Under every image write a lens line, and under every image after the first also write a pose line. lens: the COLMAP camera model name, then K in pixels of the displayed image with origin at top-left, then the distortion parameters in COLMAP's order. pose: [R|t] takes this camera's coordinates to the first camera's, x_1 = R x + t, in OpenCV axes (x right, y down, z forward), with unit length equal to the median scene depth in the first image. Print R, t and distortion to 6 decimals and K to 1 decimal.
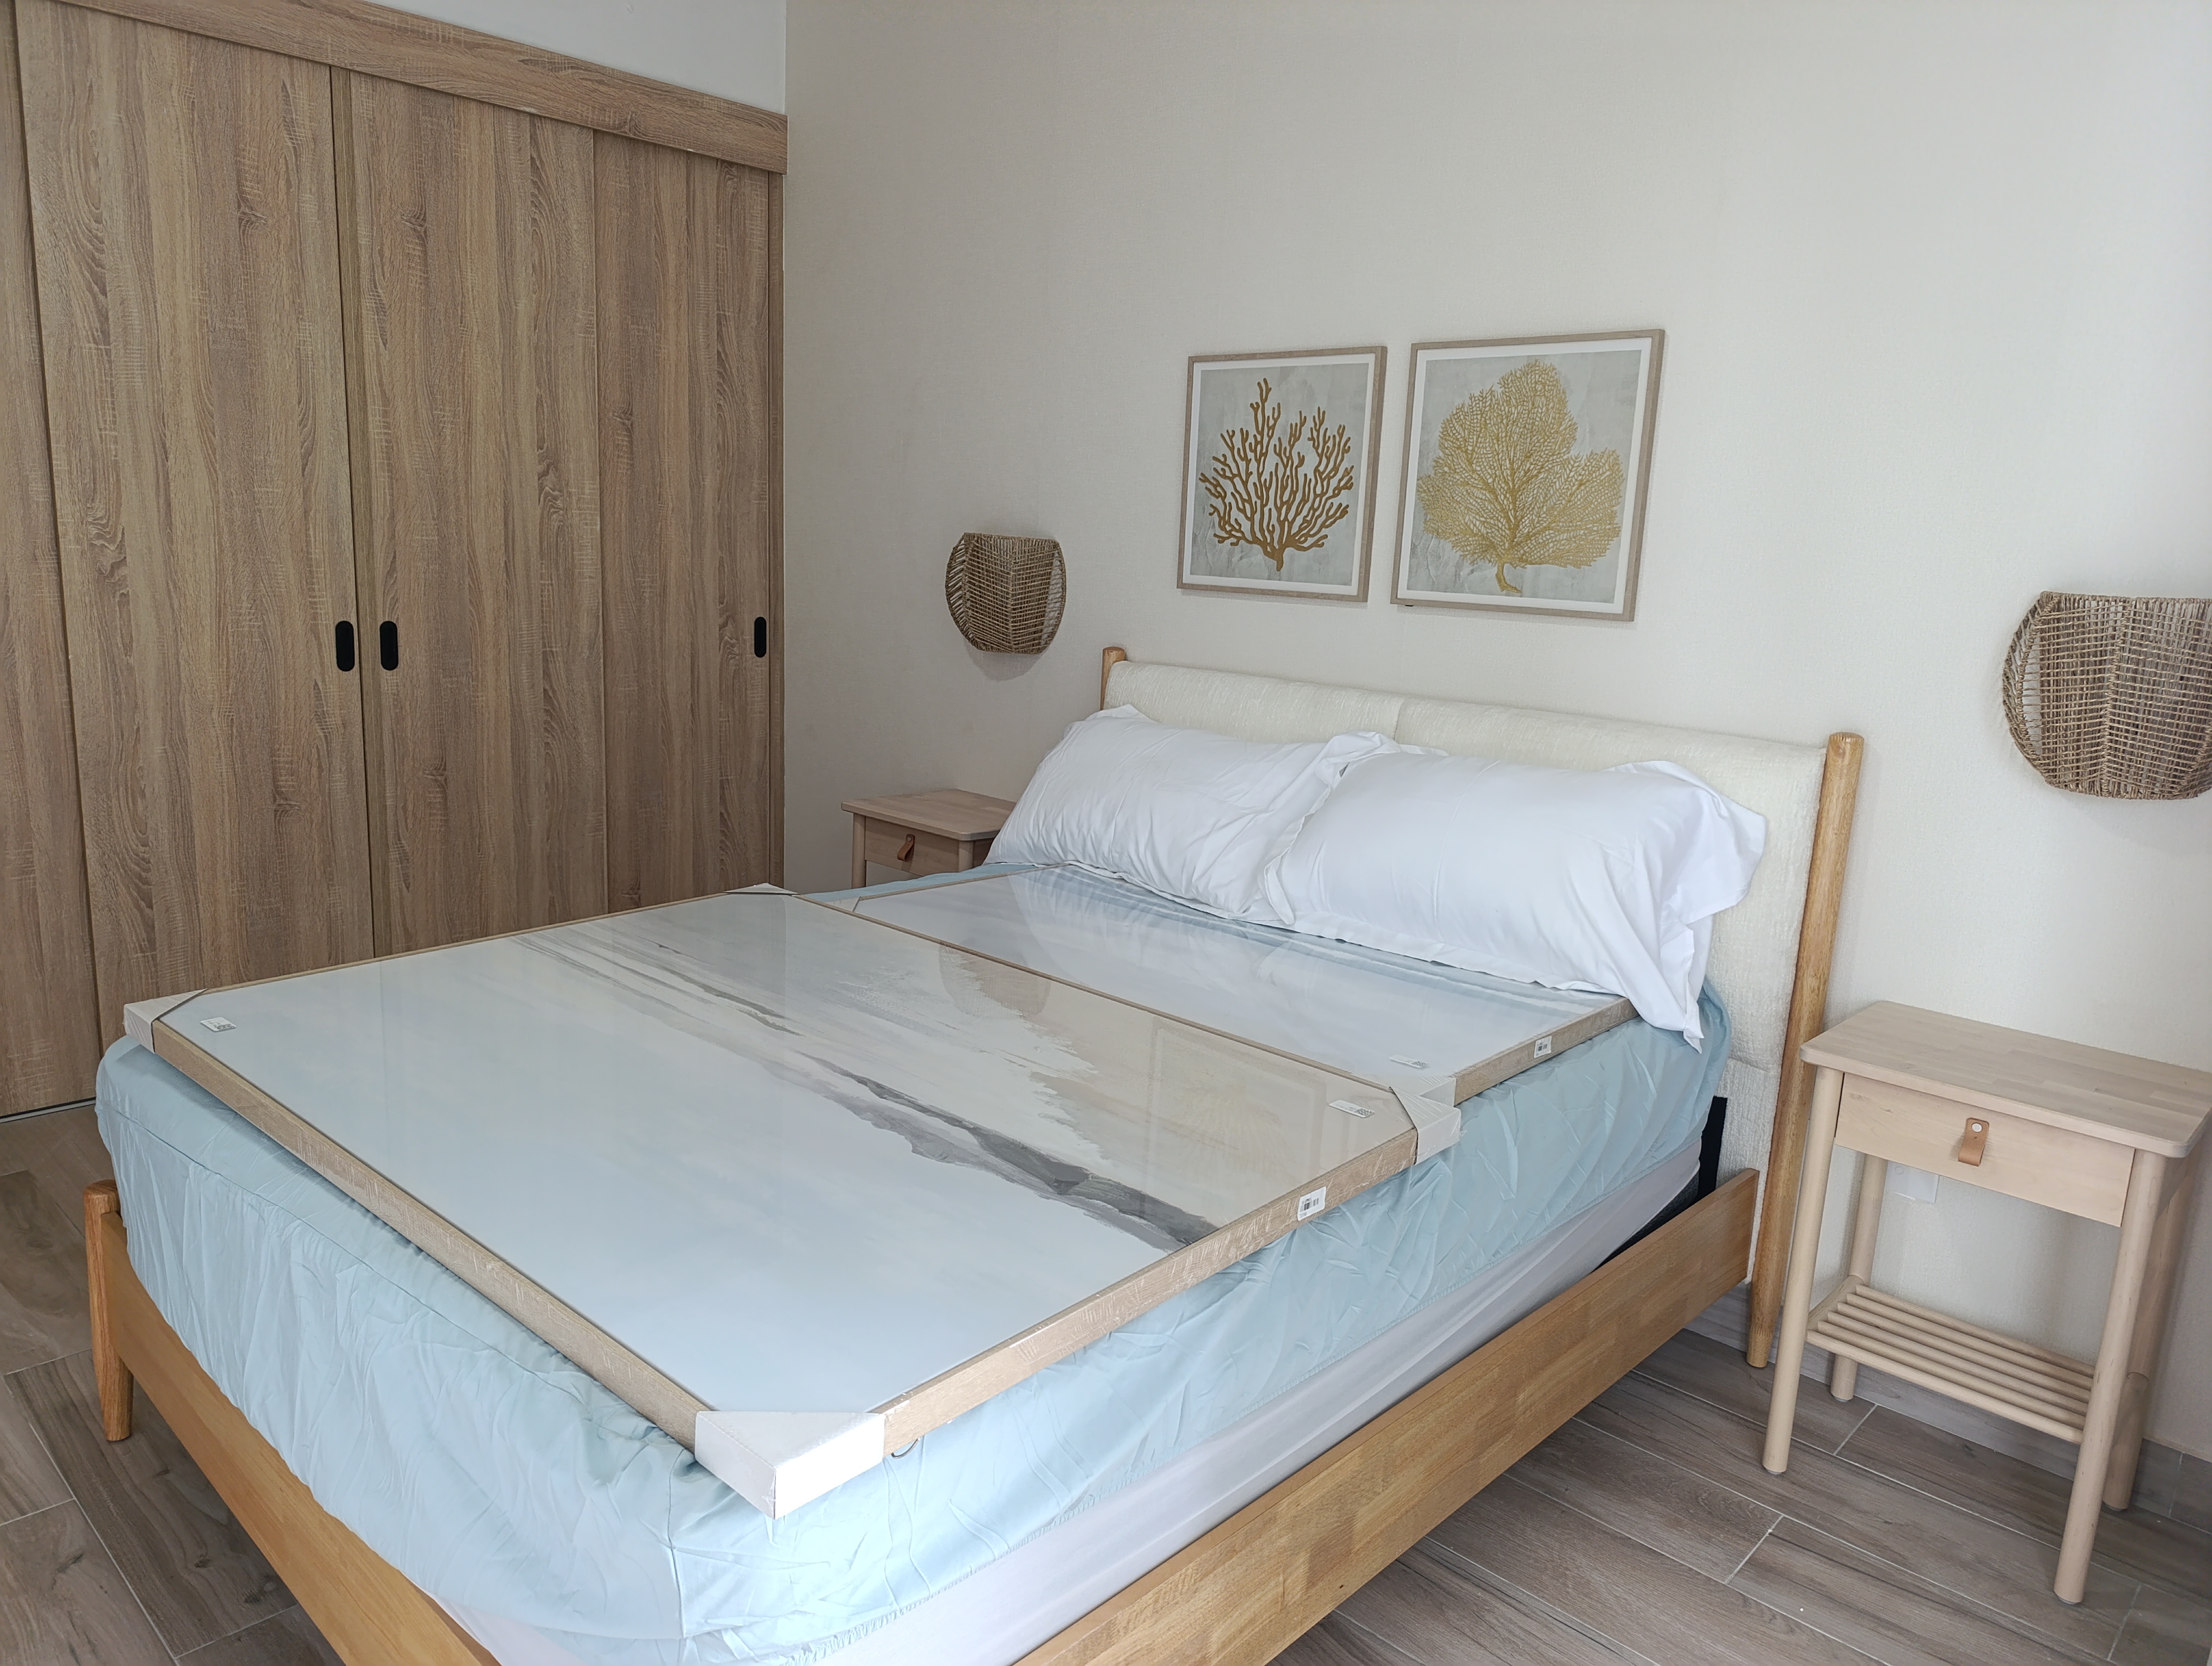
lens RADIAL K [[1516.7, 0, 1127.8], [0, 1516.7, 832.4], [0, 0, 1]] dist [0.037778, -0.044164]
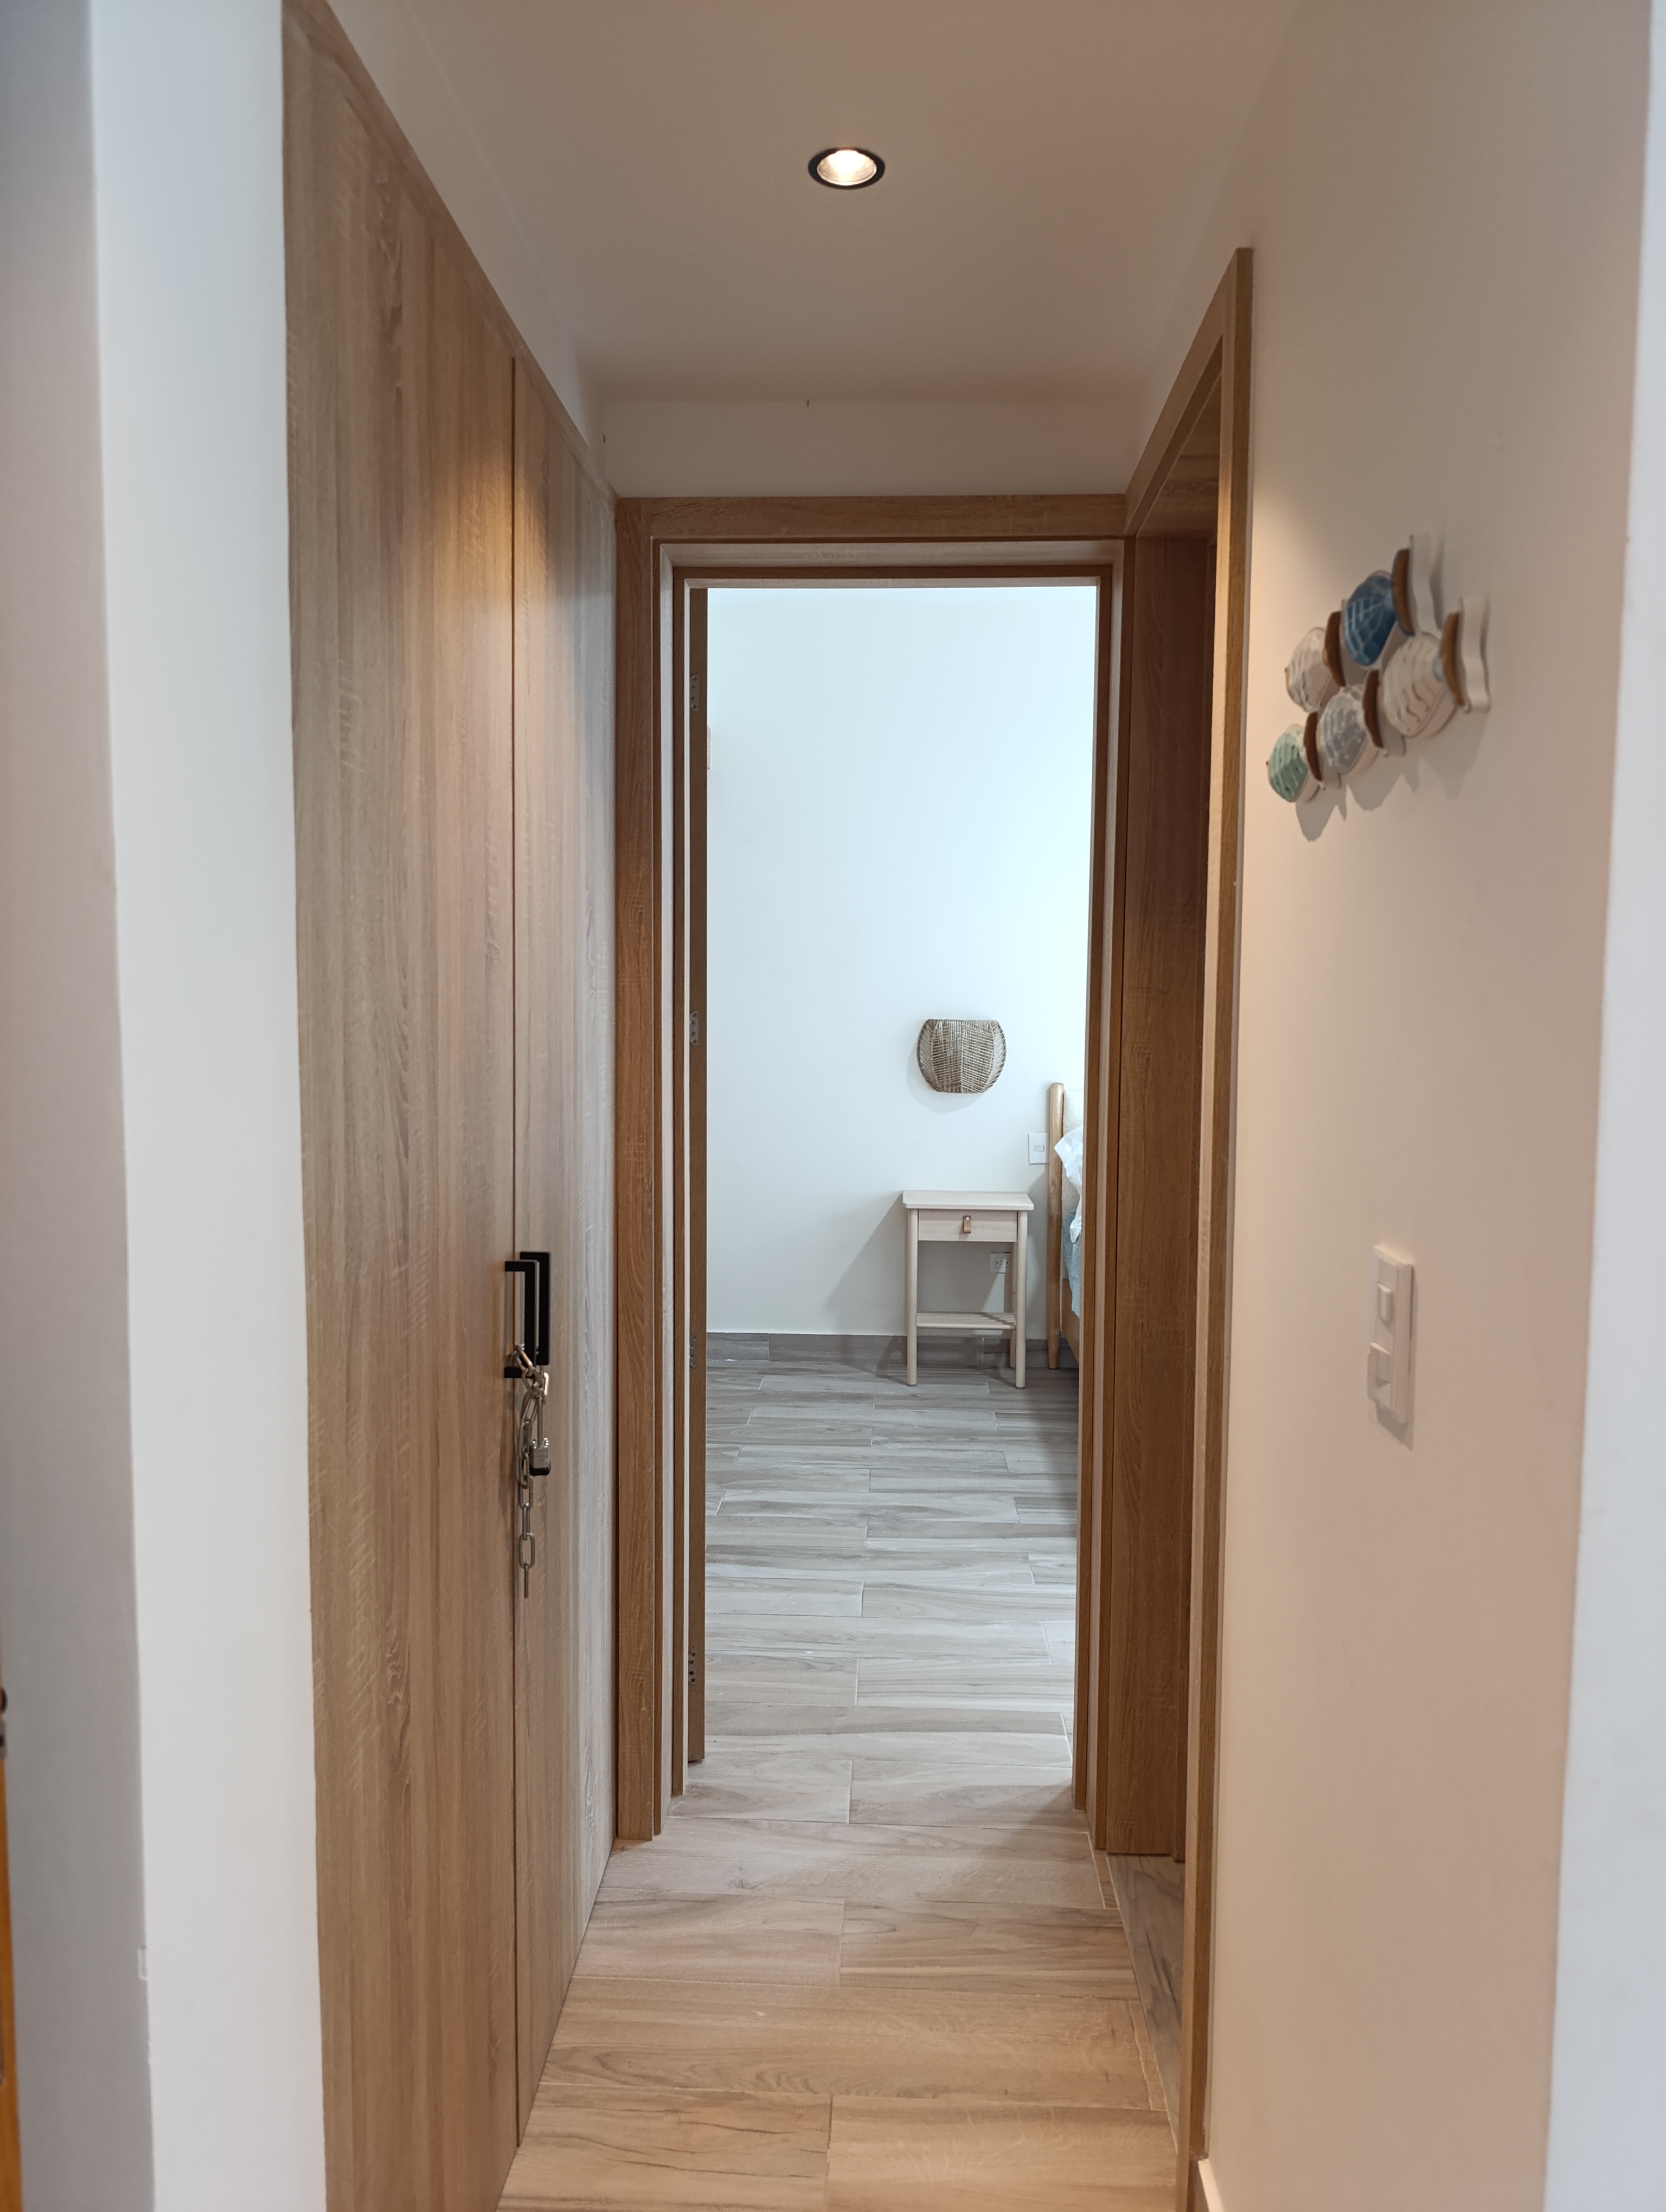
lens RADIAL K [[1516.7, 0, 848.2], [0, 1516.7, 1086.4], [0, 0, 1]] dist [0.037778, -0.044164]
pose [[0.753623, -0.083651, 0.651962, -1.351358], [0.154118, 0.986707, -0.051548, -0.073587], [-0.638984, 0.139327, 0.756497, -0.108439]]
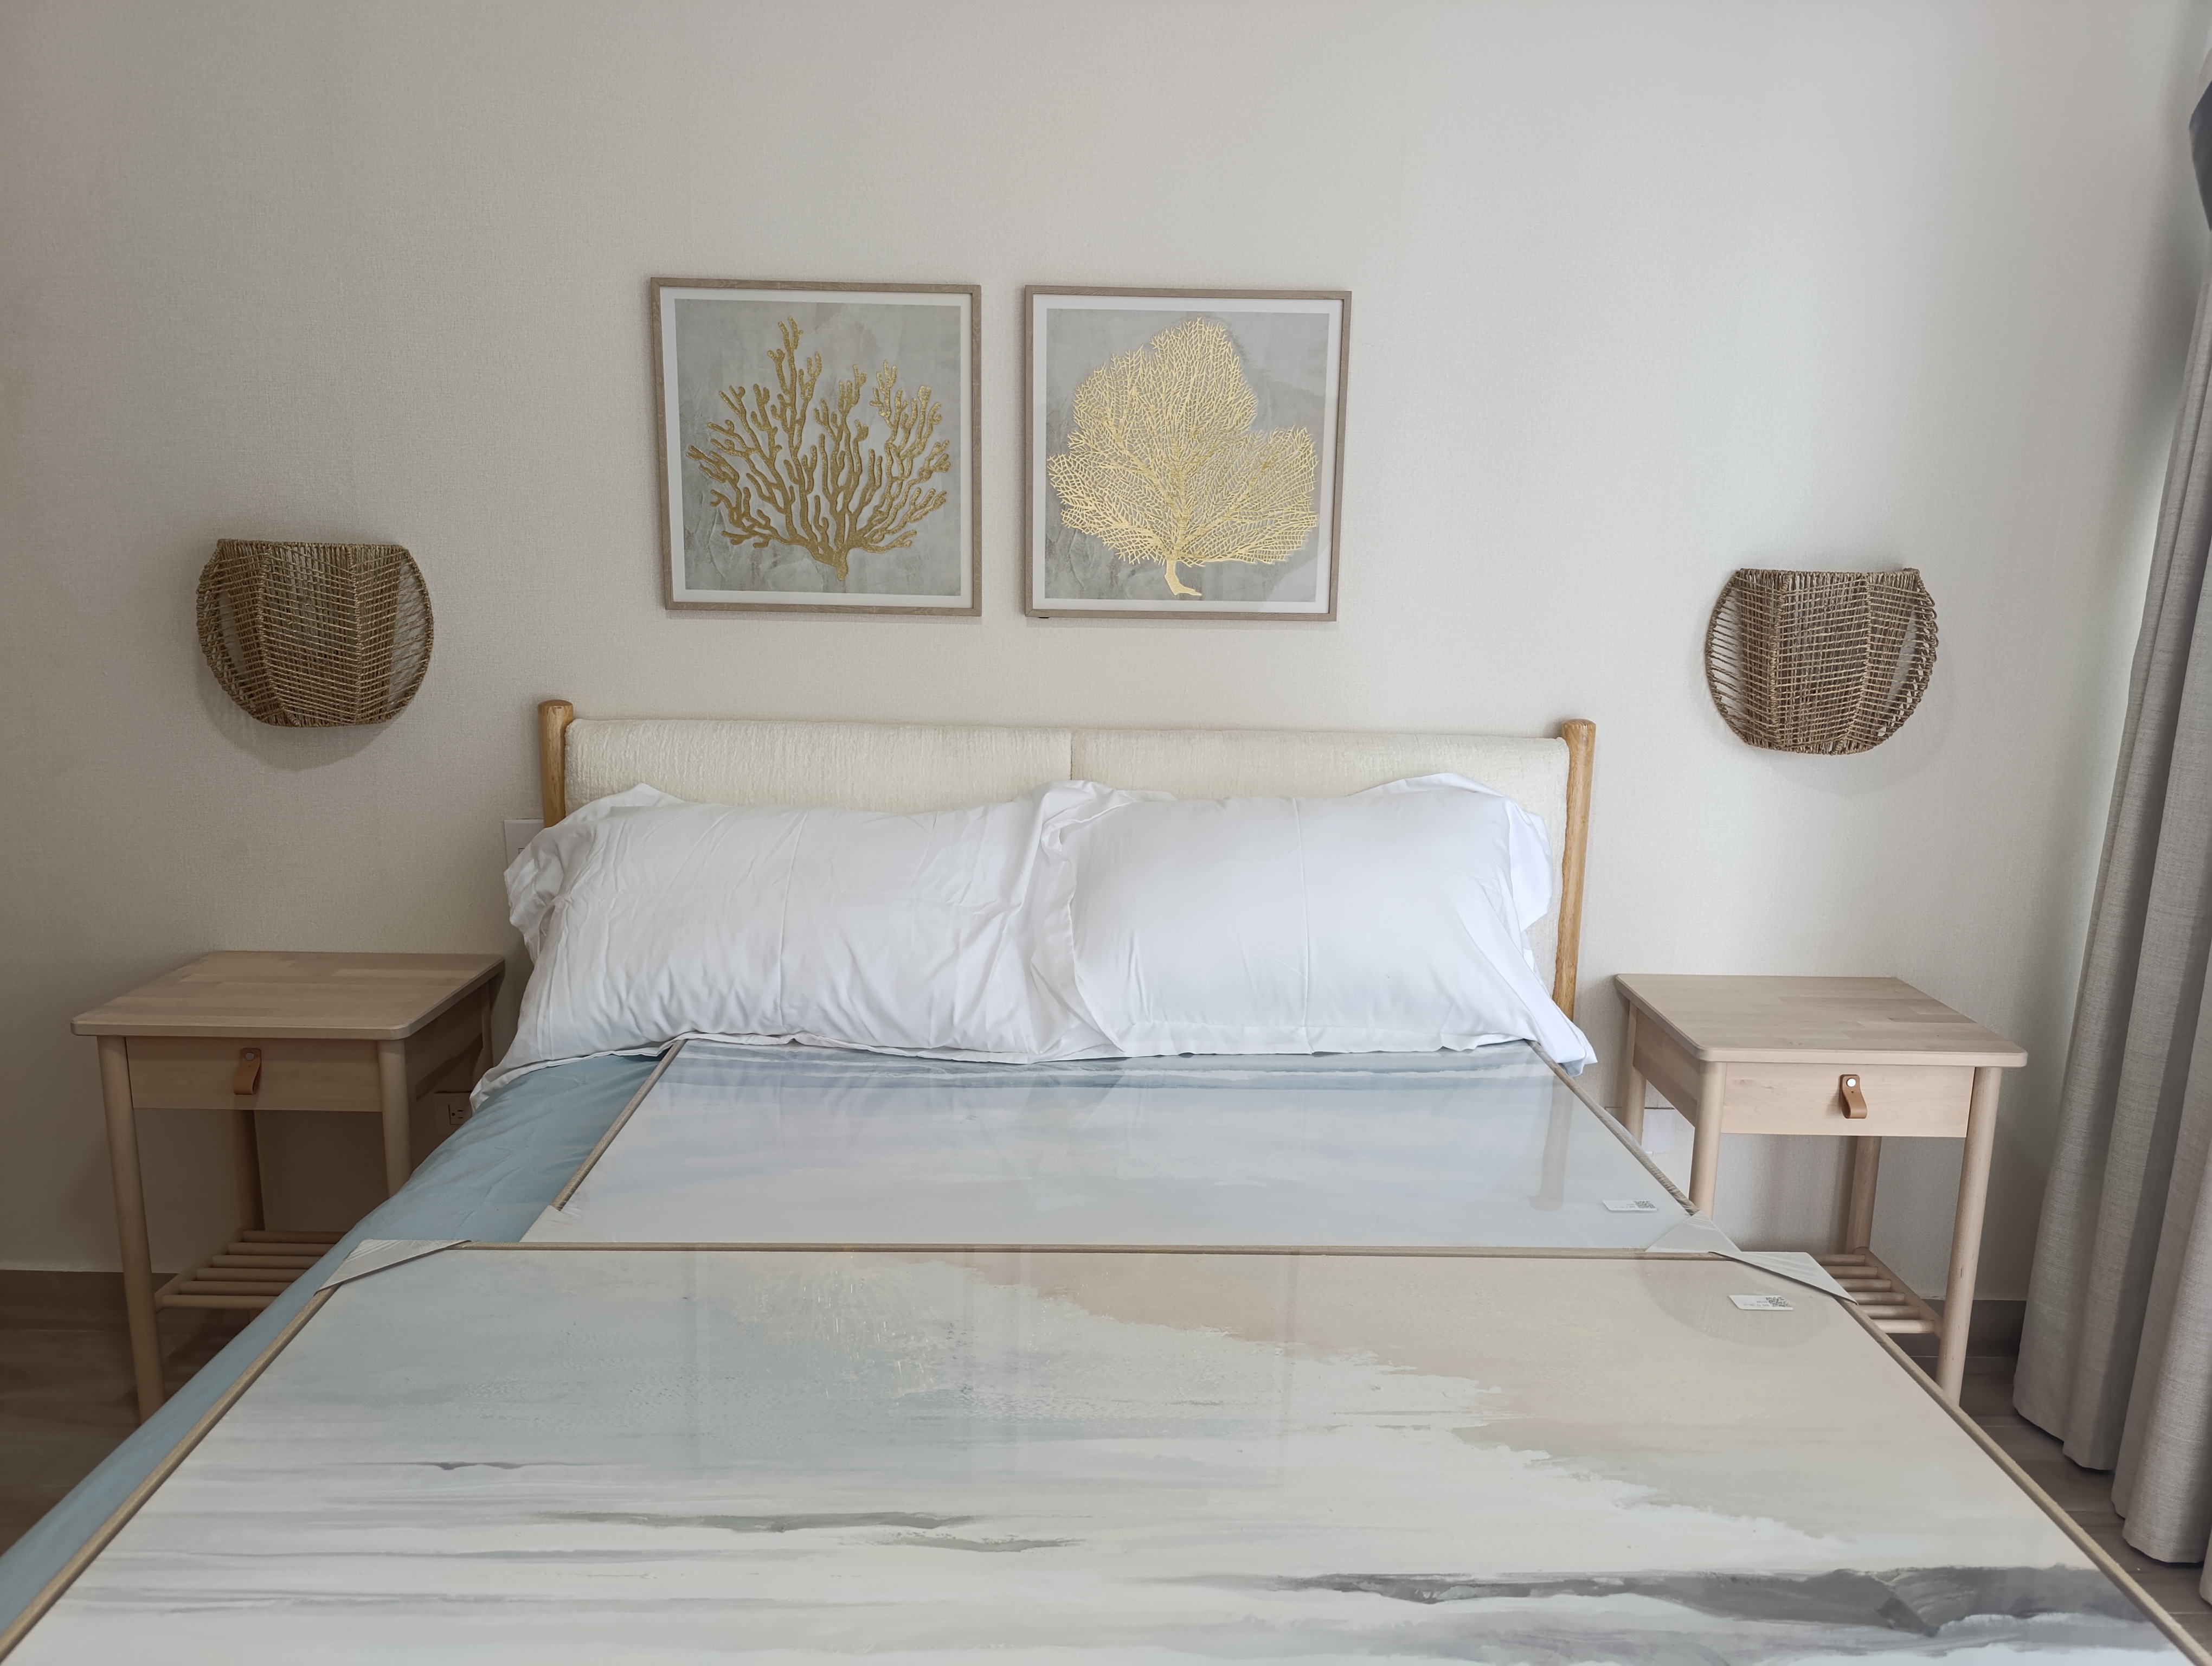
lens RADIAL K [[1516.7, 0, 1113.3], [0, 1516.7, 827.9], [0, 0, 1]] dist [0.037778, -0.044164]
pose [[0.727207, -0.168213, 0.665488, -0.313228], [0.149010, 0.985074, 0.086164, -0.094558], [-0.670049, 0.036505, 0.741418, 0.353989]]
